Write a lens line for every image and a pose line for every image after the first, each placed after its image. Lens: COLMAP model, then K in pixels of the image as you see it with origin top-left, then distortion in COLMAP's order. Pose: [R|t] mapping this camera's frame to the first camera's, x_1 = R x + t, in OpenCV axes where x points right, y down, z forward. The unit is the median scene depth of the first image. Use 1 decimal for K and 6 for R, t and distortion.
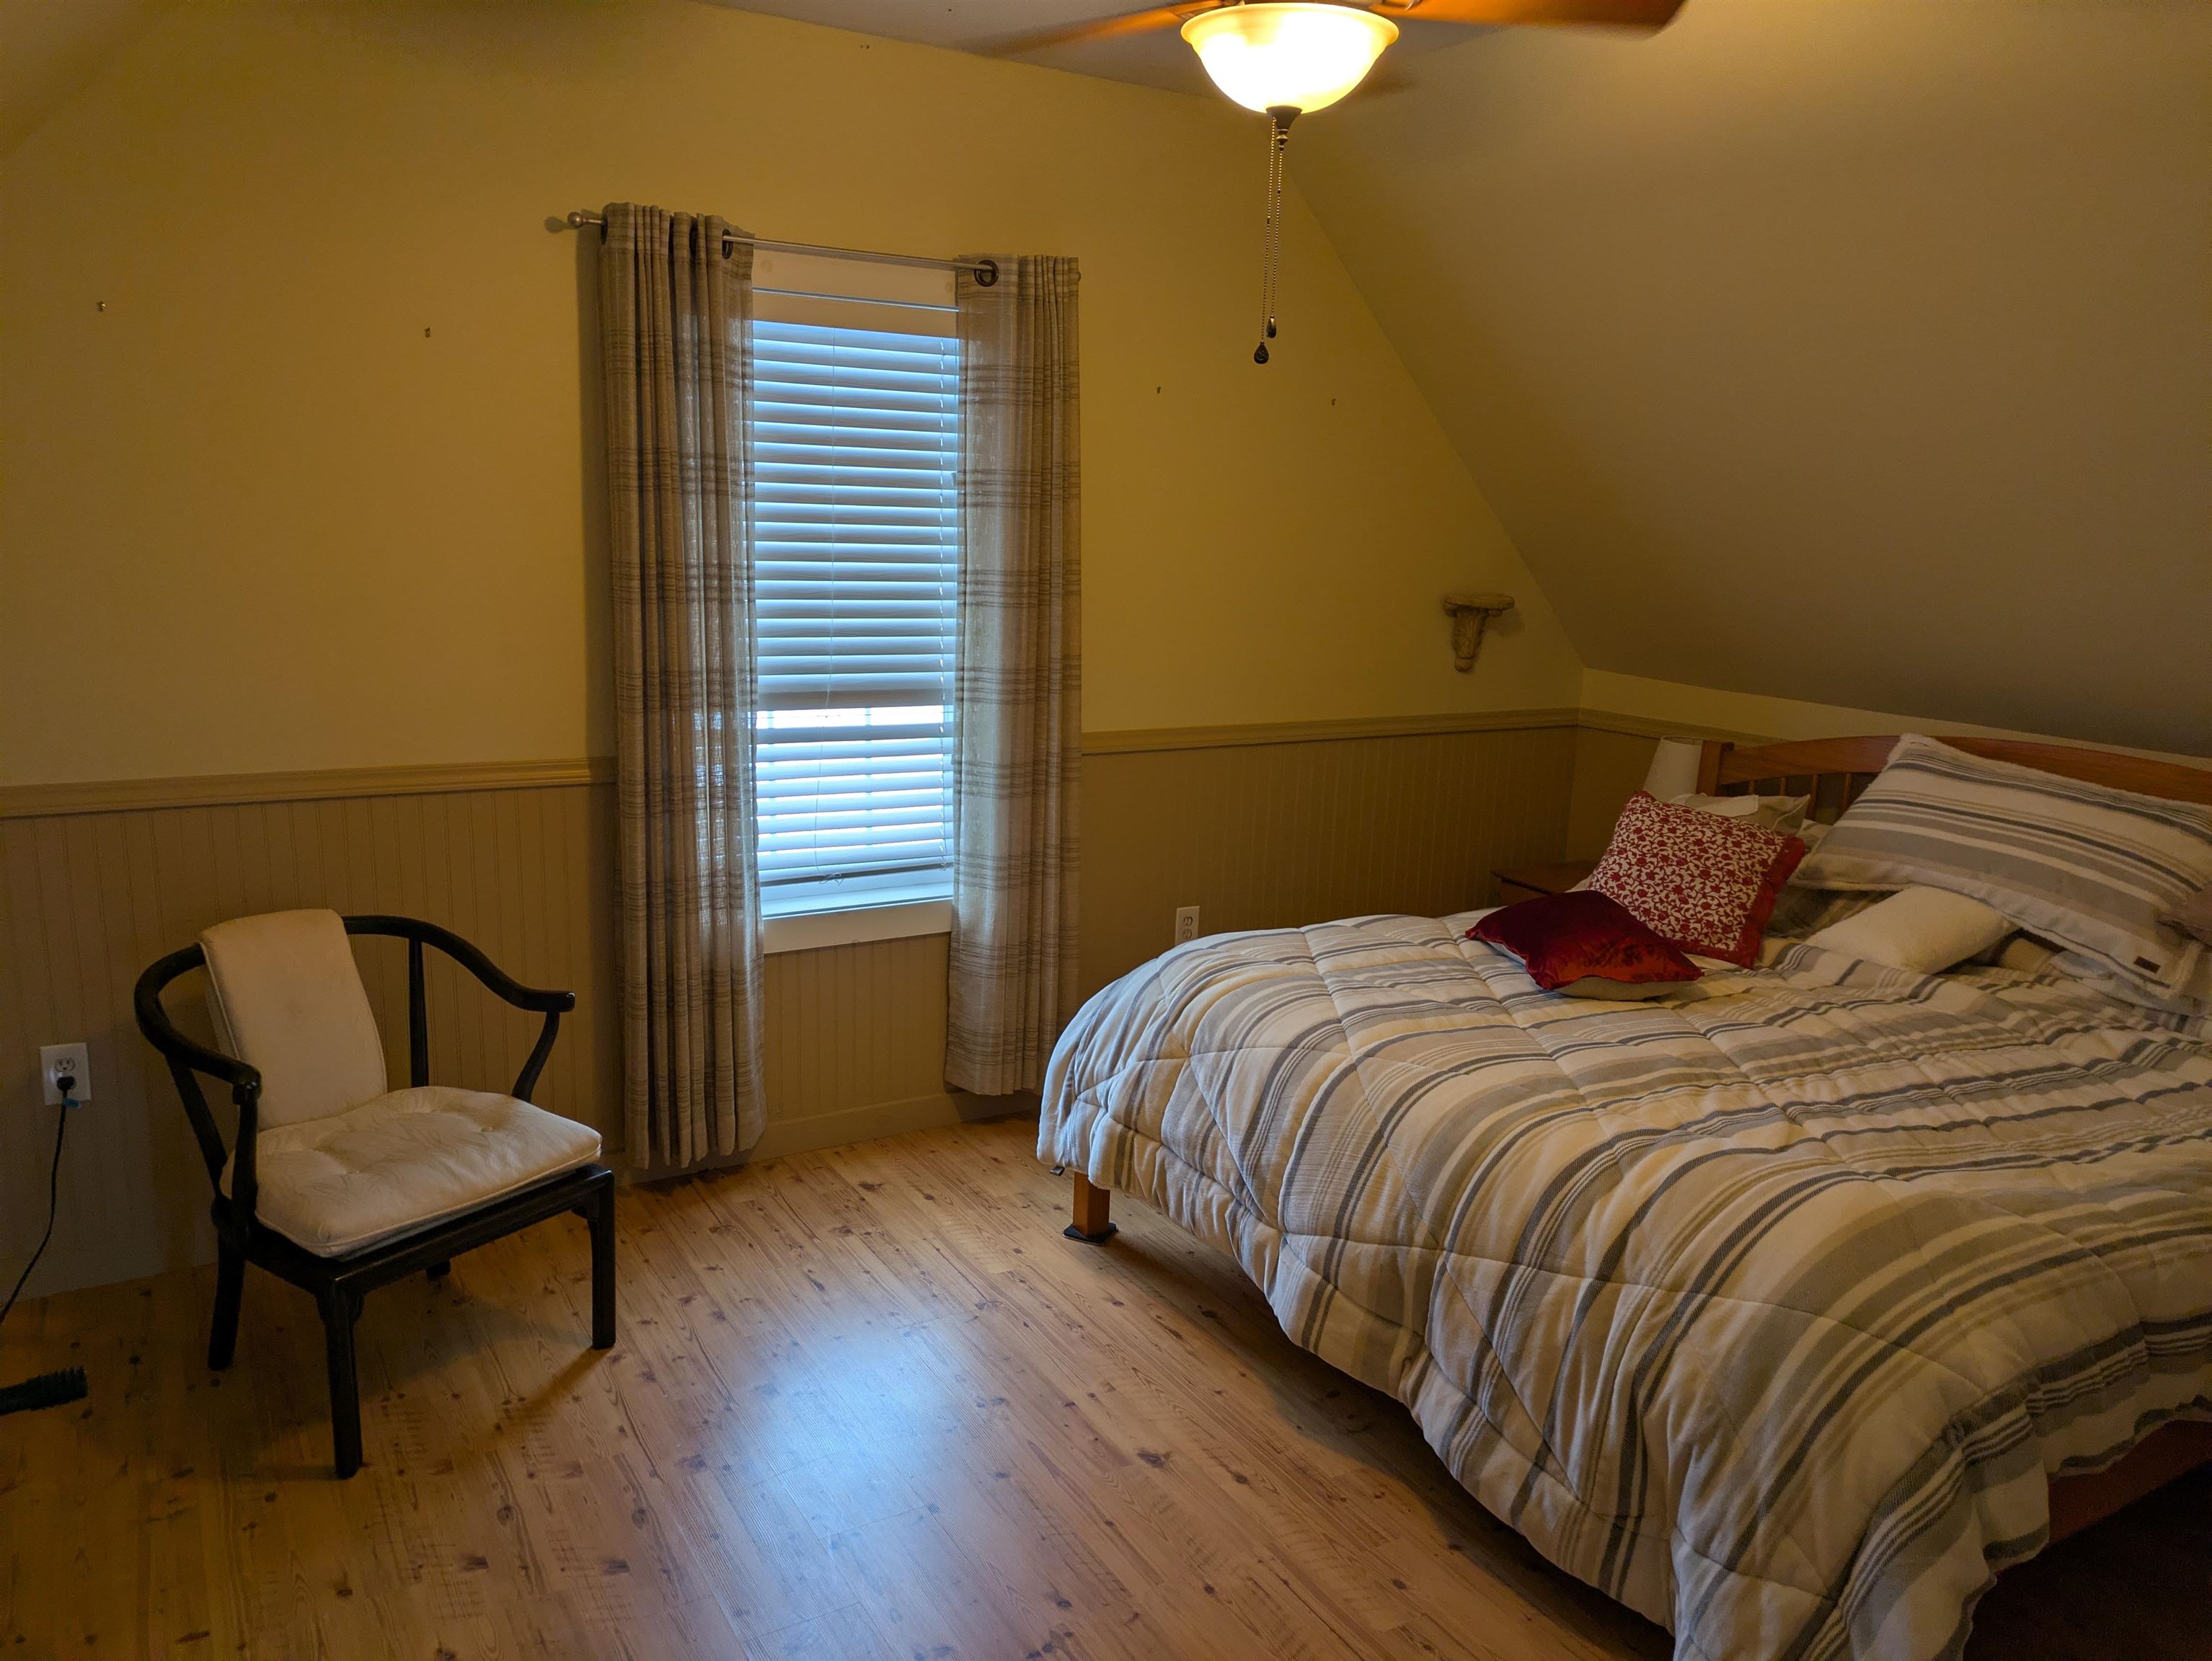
lens RADIAL K [[1644.6, 0, 1106.0], [0, 1644.6, 830.5], [0, 0, 1]] dist [0.073311, -0.068404]
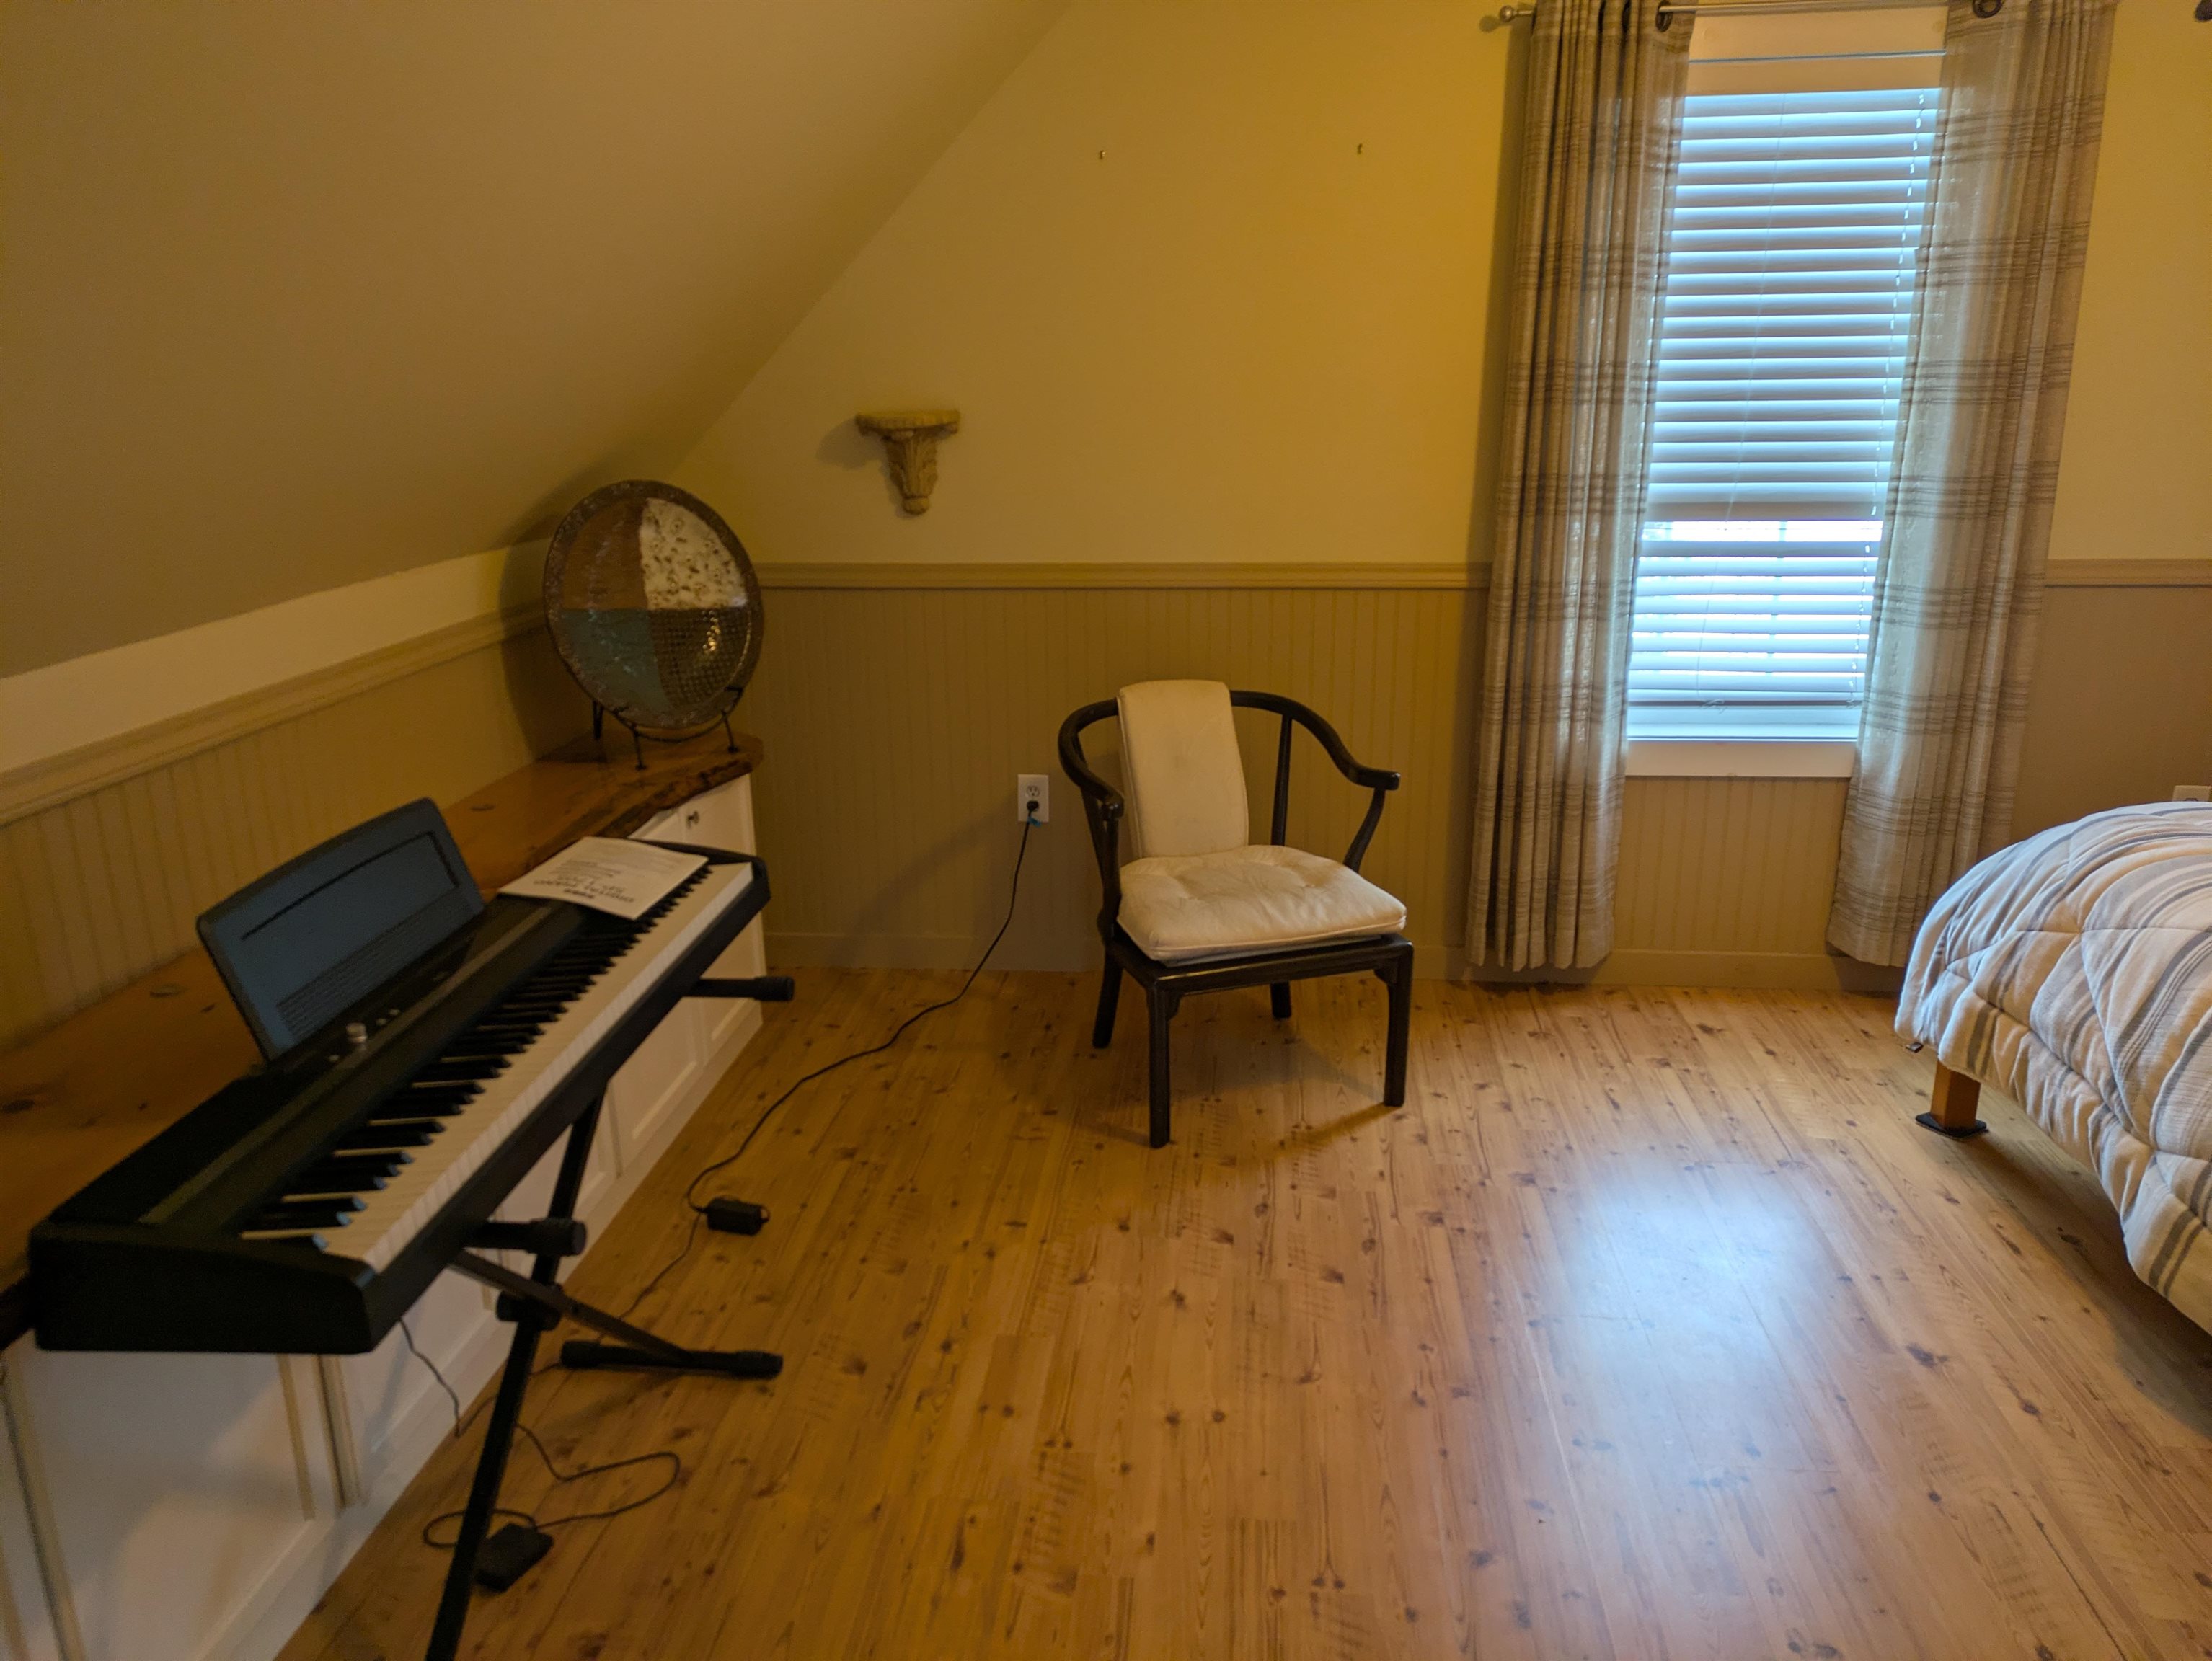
lens RADIAL K [[1647.8, 0, 1106.0], [0, 1647.8, 830.5], [0, 0, 1]] dist [0.057377, -0.044045]
pose [[0.806088, 0.121800, -0.579126, 0.125365], [-0.081967, 0.992138, 0.094574, 0.043827], [0.586092, -0.028766, 0.809734, 0.032456]]
